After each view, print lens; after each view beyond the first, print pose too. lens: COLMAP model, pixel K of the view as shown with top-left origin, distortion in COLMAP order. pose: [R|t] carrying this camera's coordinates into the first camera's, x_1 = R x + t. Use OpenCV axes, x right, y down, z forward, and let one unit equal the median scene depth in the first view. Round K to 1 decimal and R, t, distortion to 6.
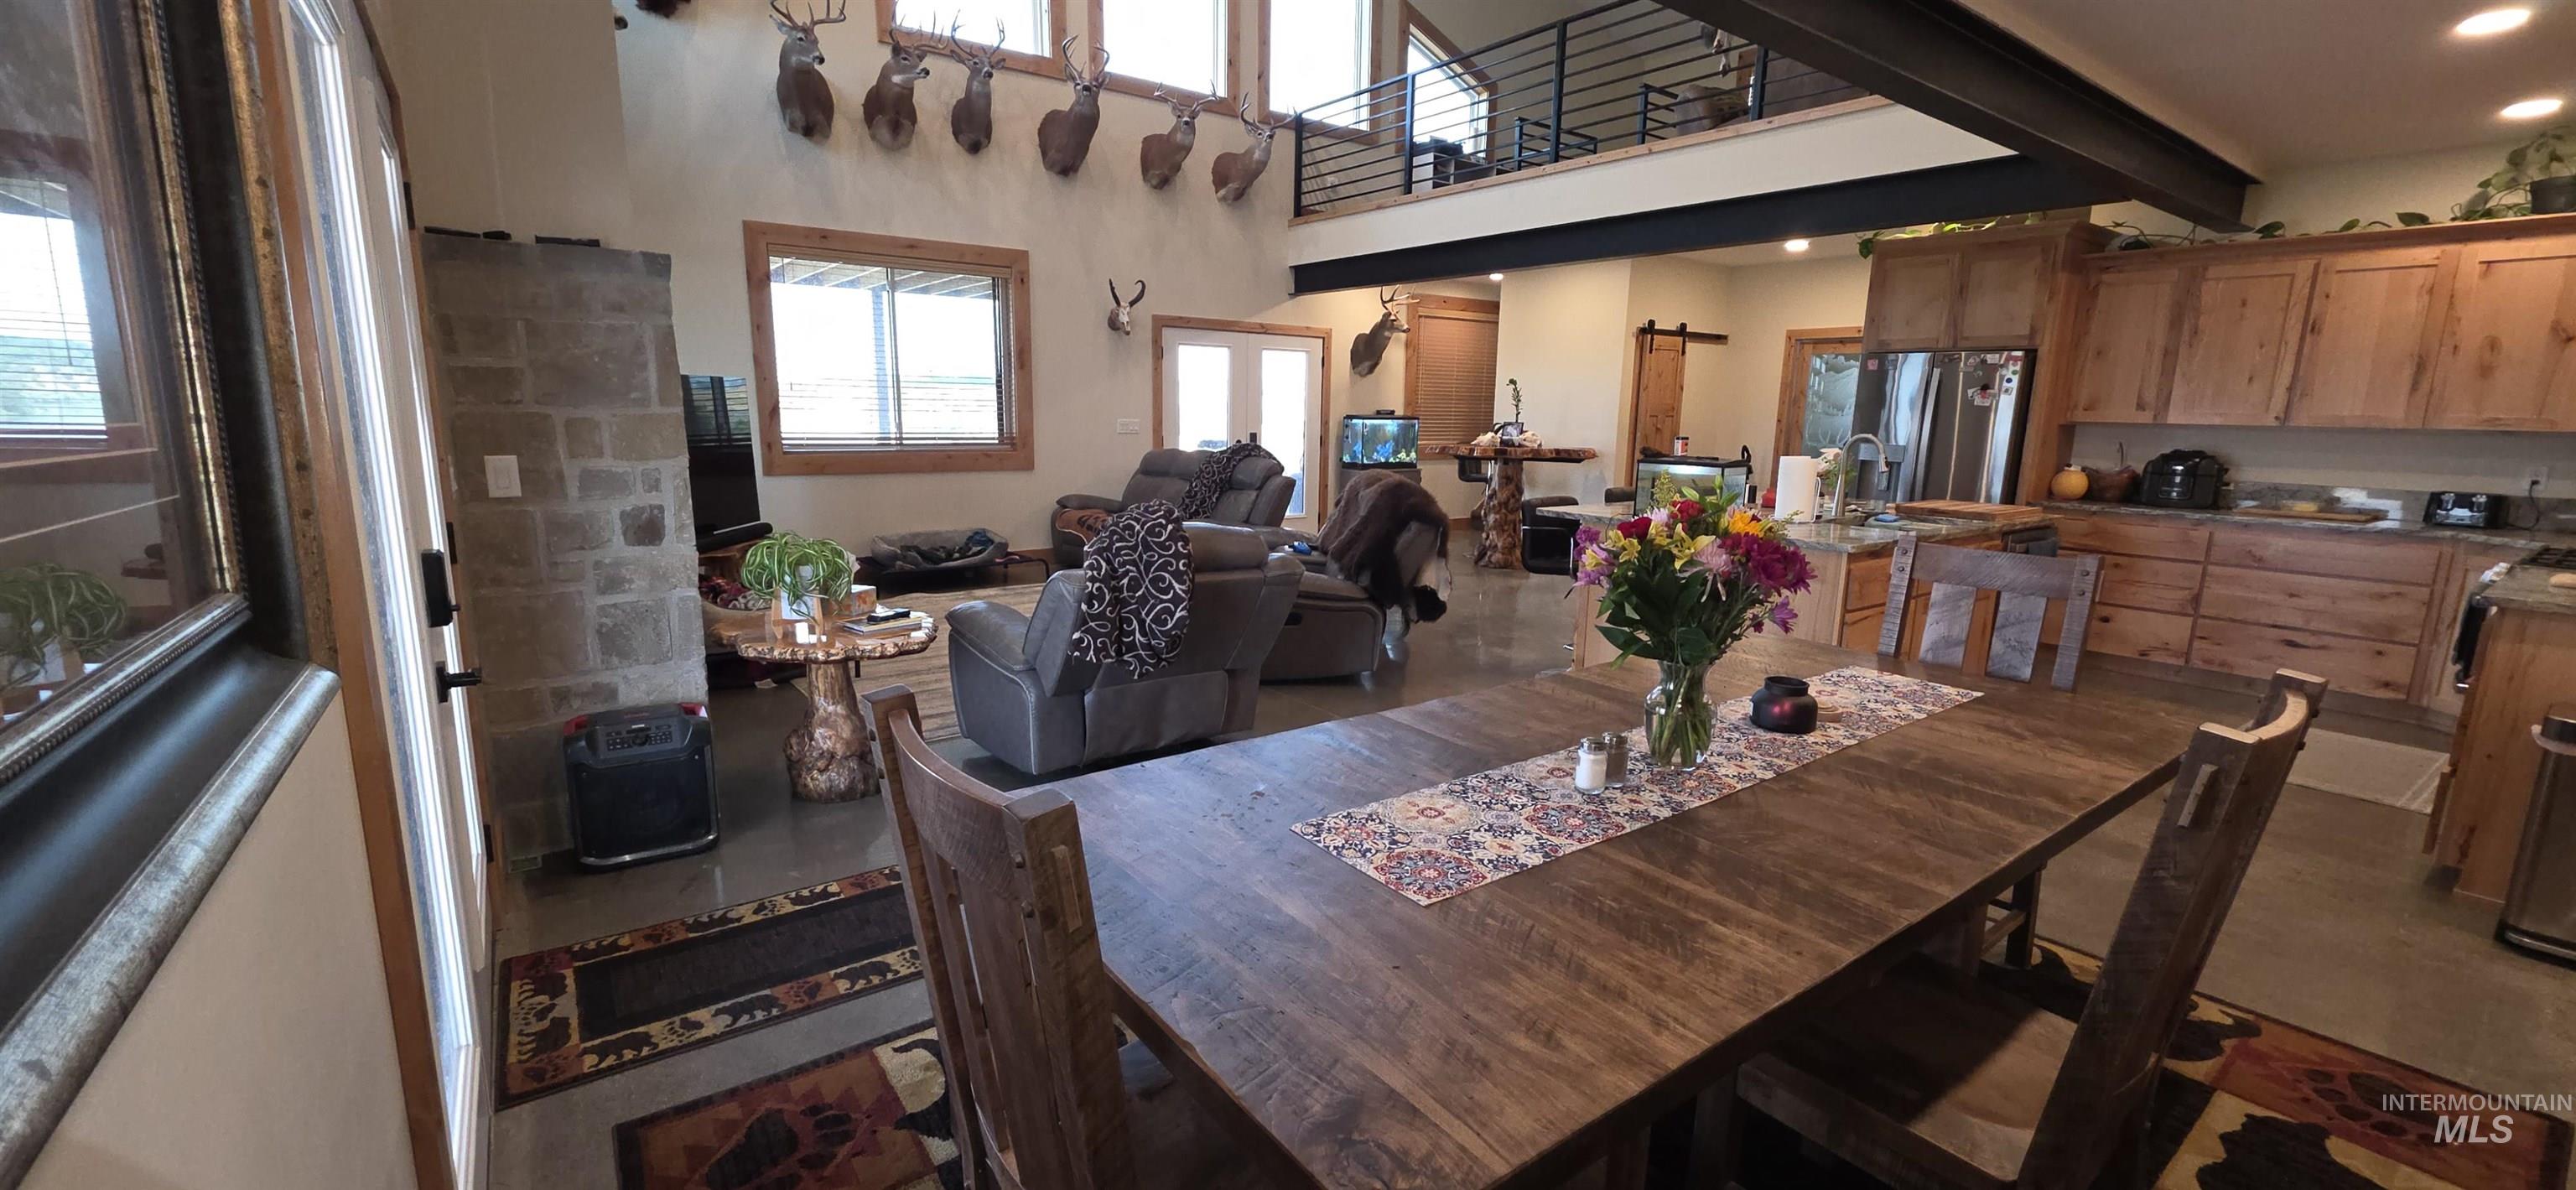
lens RADIAL K [[1030.5, 0, 1282.5], [0, 1030.5, 590.0], [0, 0, 1]] dist [0.001893, -0.000352]
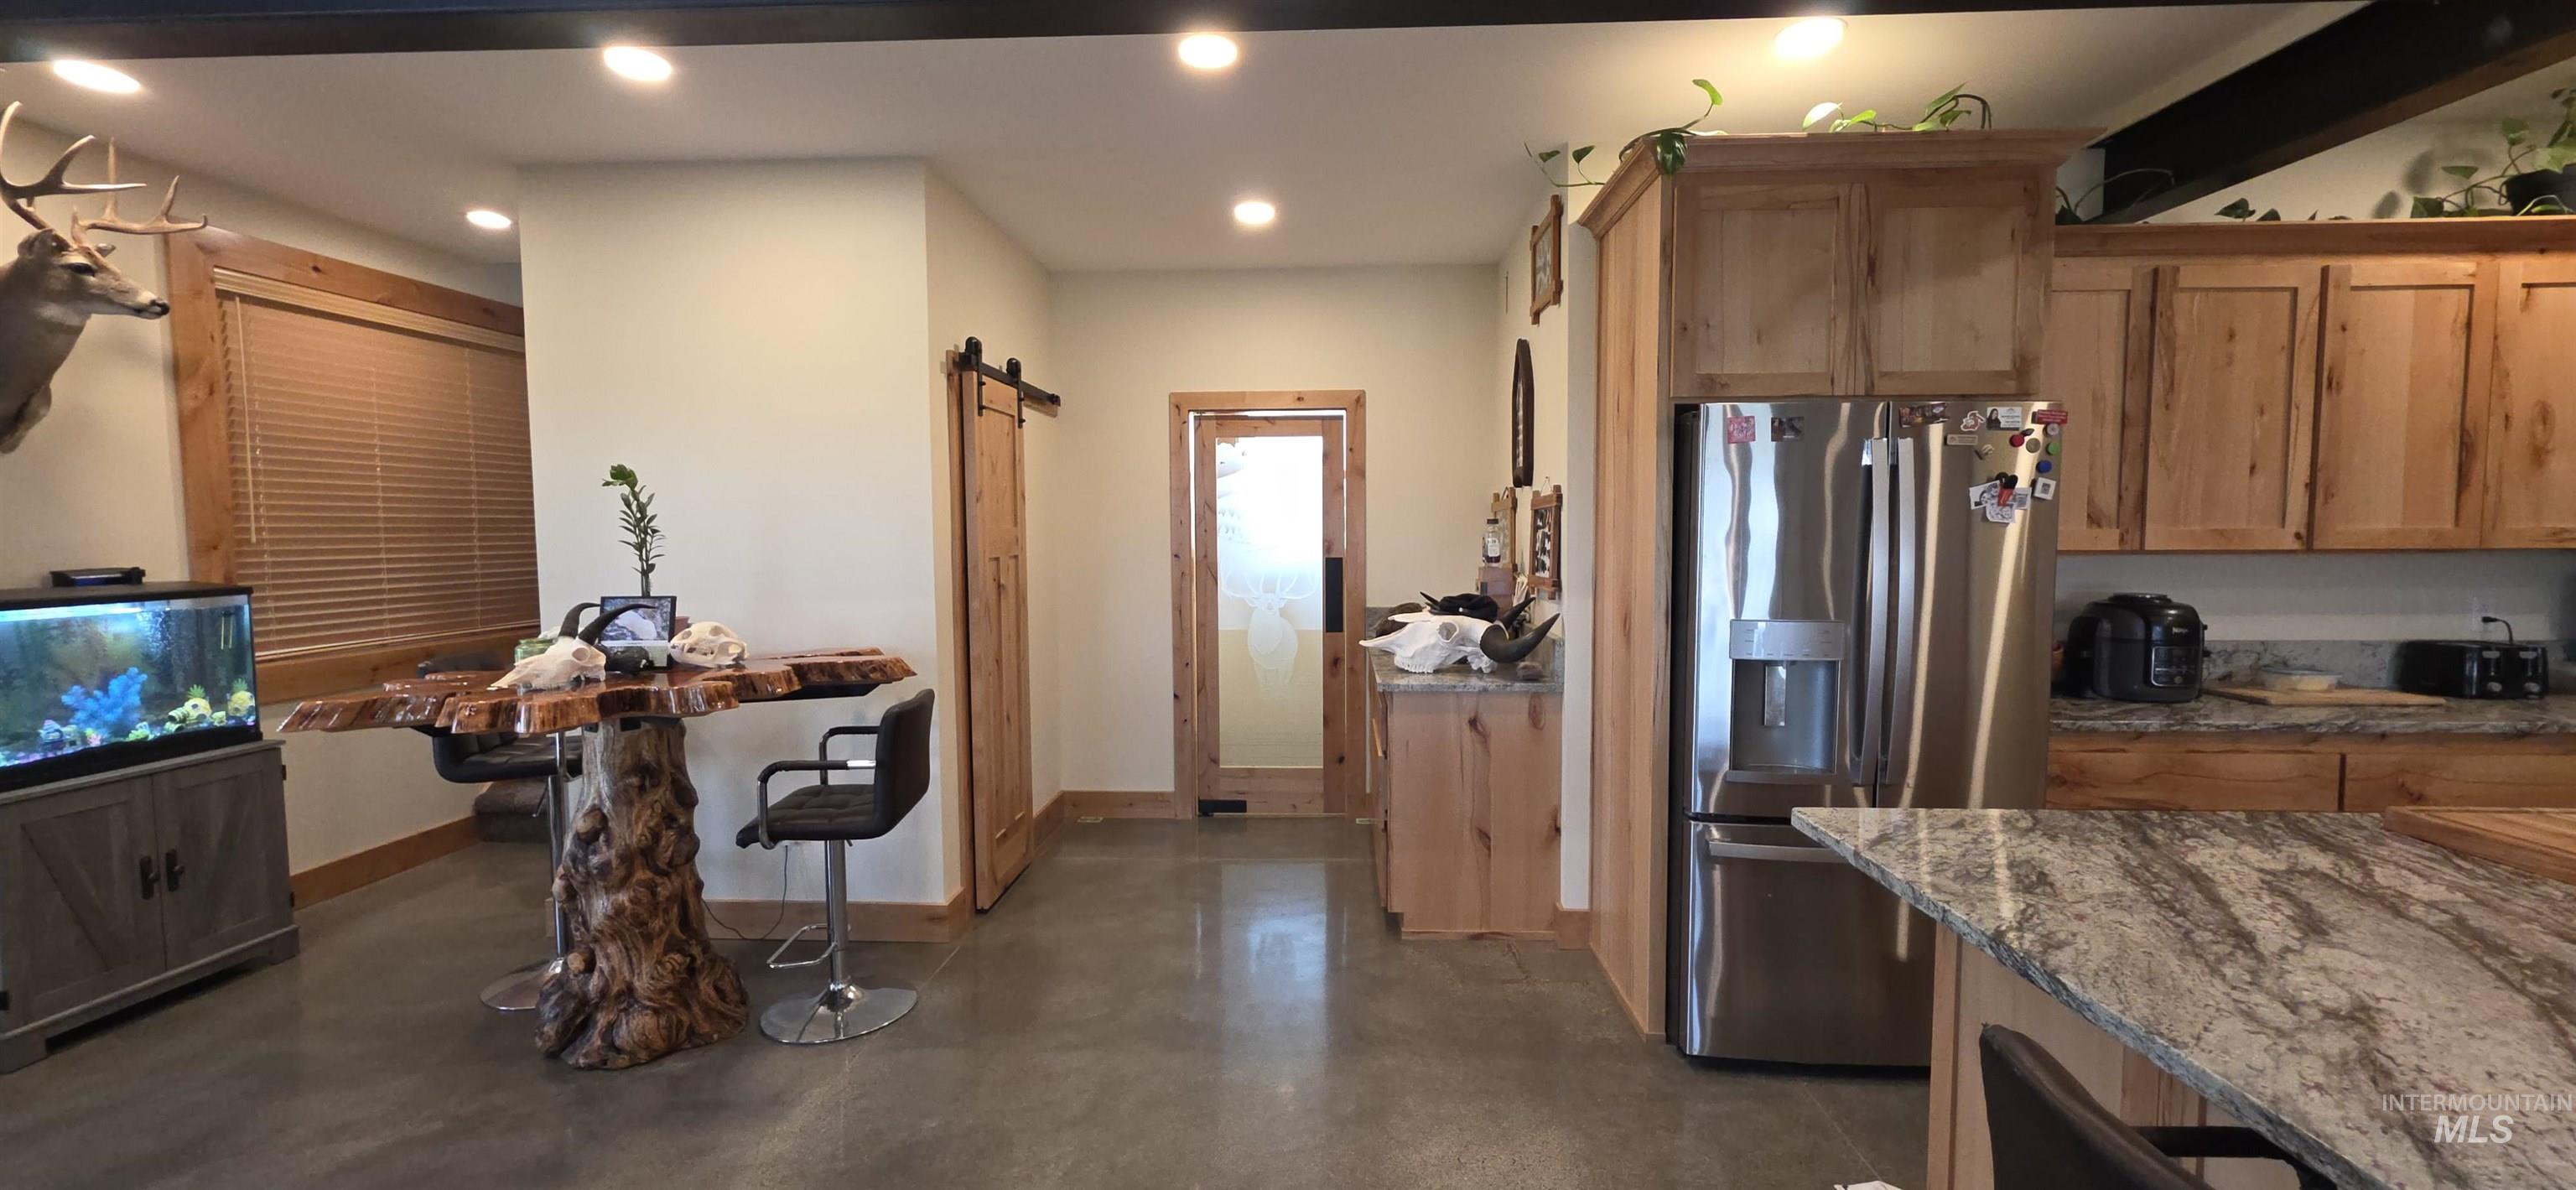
lens RADIAL K [[1030.5, 0, 1284.5], [0, 1030.5, 590.6], [0, 0, 1]] dist [0.001893, -0.000352]
pose [[0.629375, -0.068509, 0.774076, 0.131157], [0.155895, 0.986987, -0.039401, -0.157693], [-0.761304, 0.145473, 0.631865, 0.837196]]
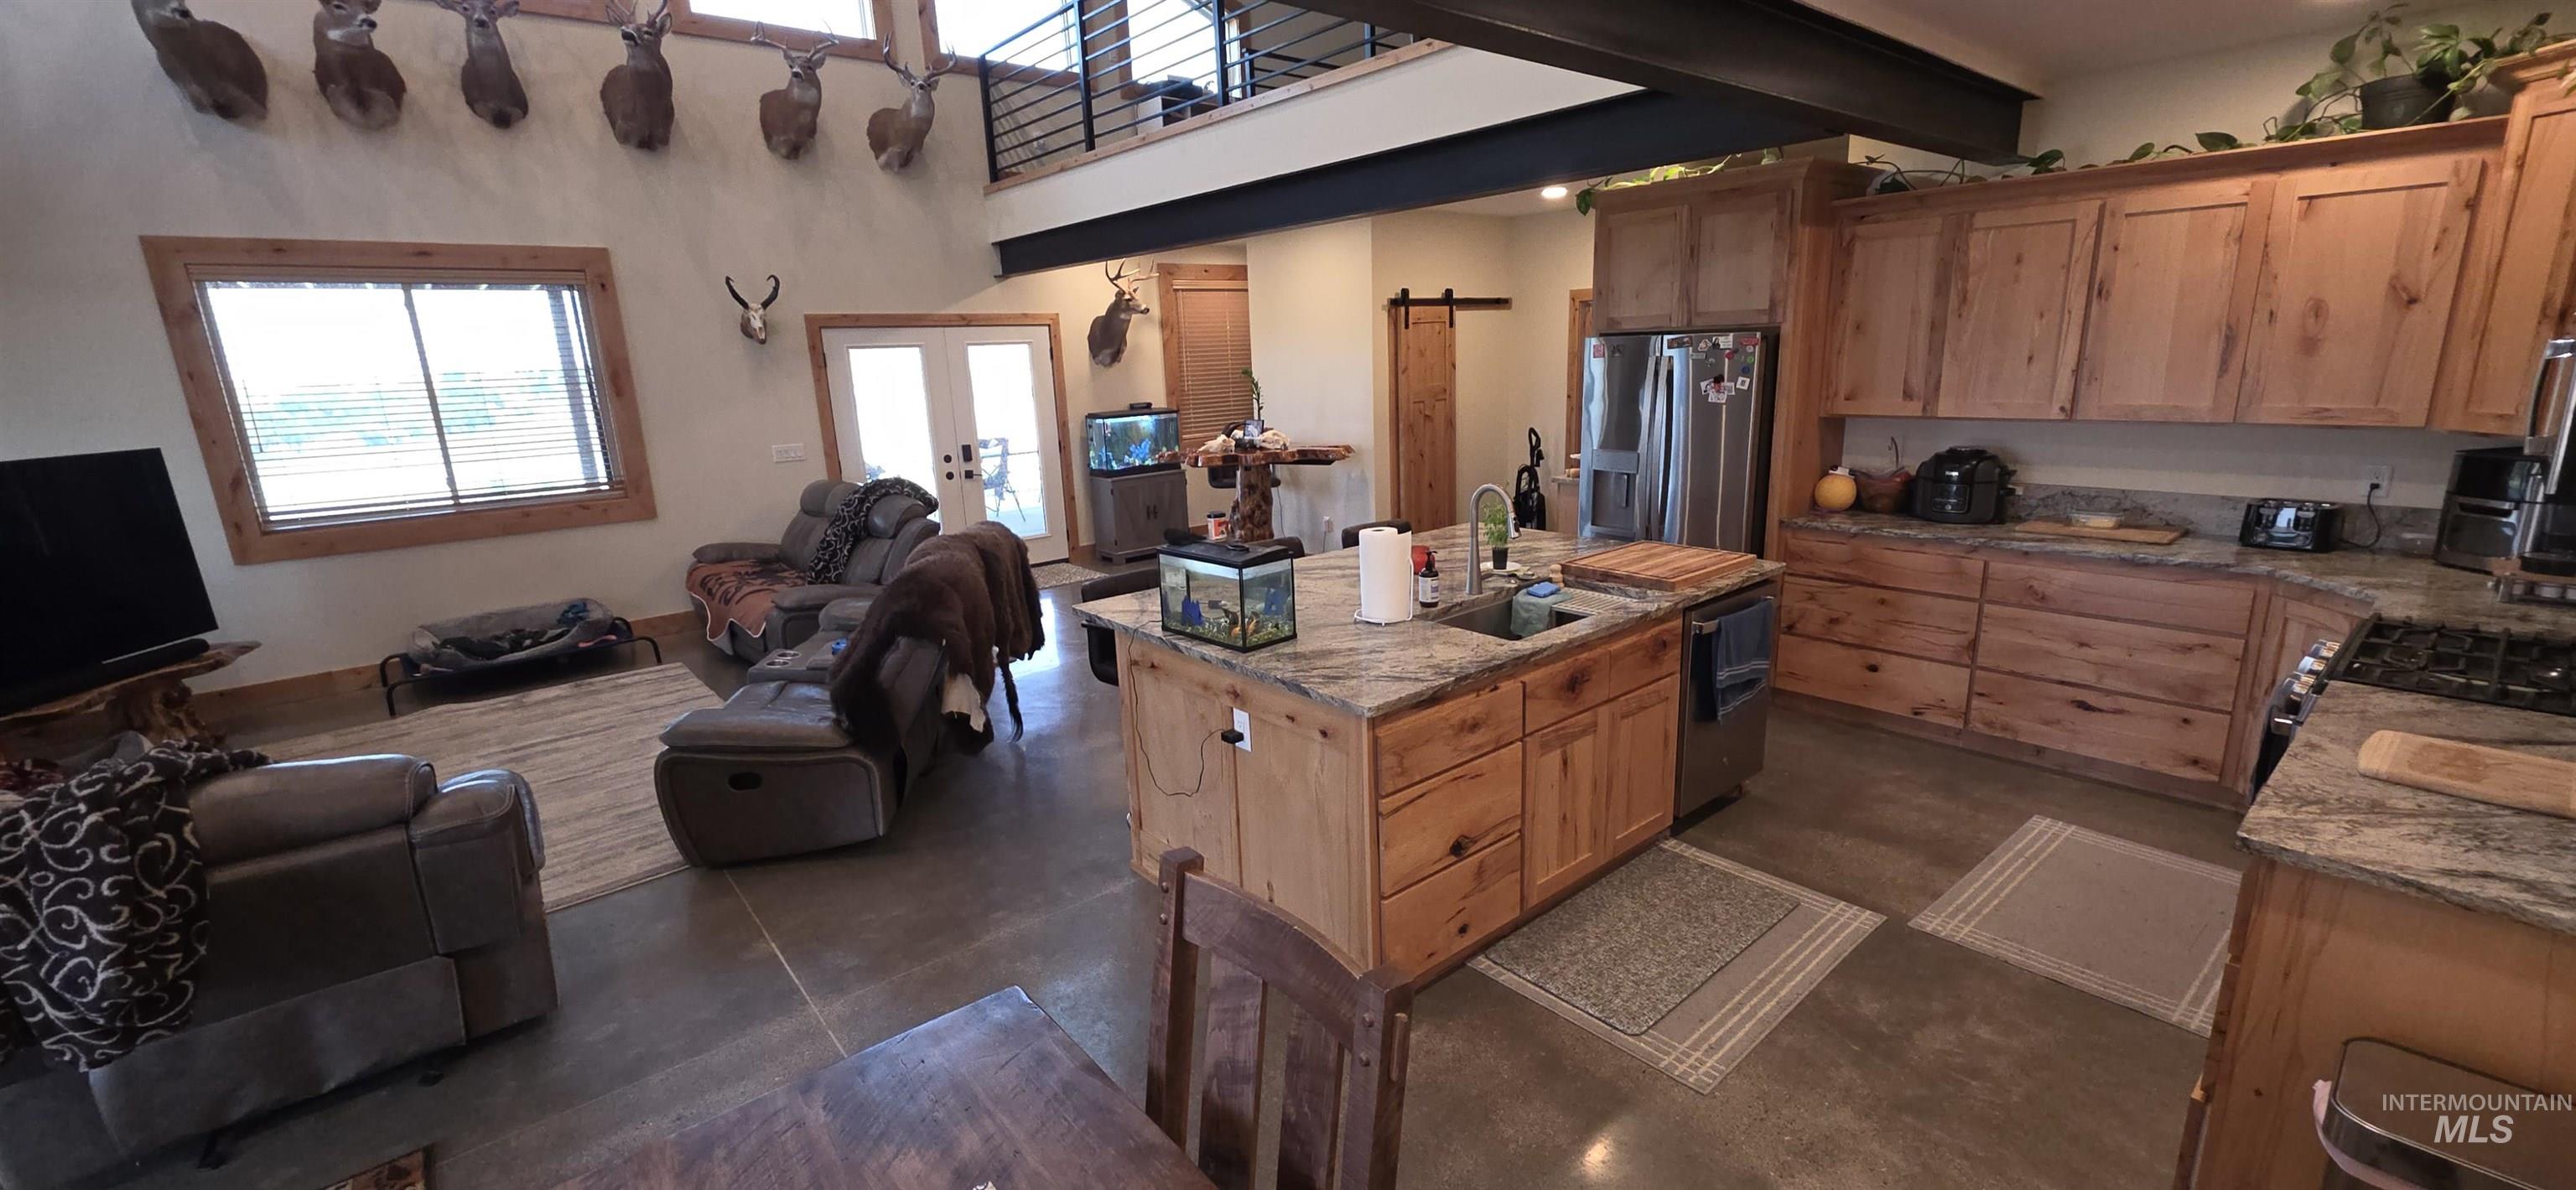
lens RADIAL K [[1030.5, 0, 1289.0], [0, 1030.5, 590.6], [0, 0, 1]] dist [0.001893, -0.000352]
pose [[0.996474, -0.069021, 0.047697, 0.267326], [0.066518, 0.996418, 0.052223, -0.086285], [-0.051130, -0.048866, 0.997496, 0.198851]]
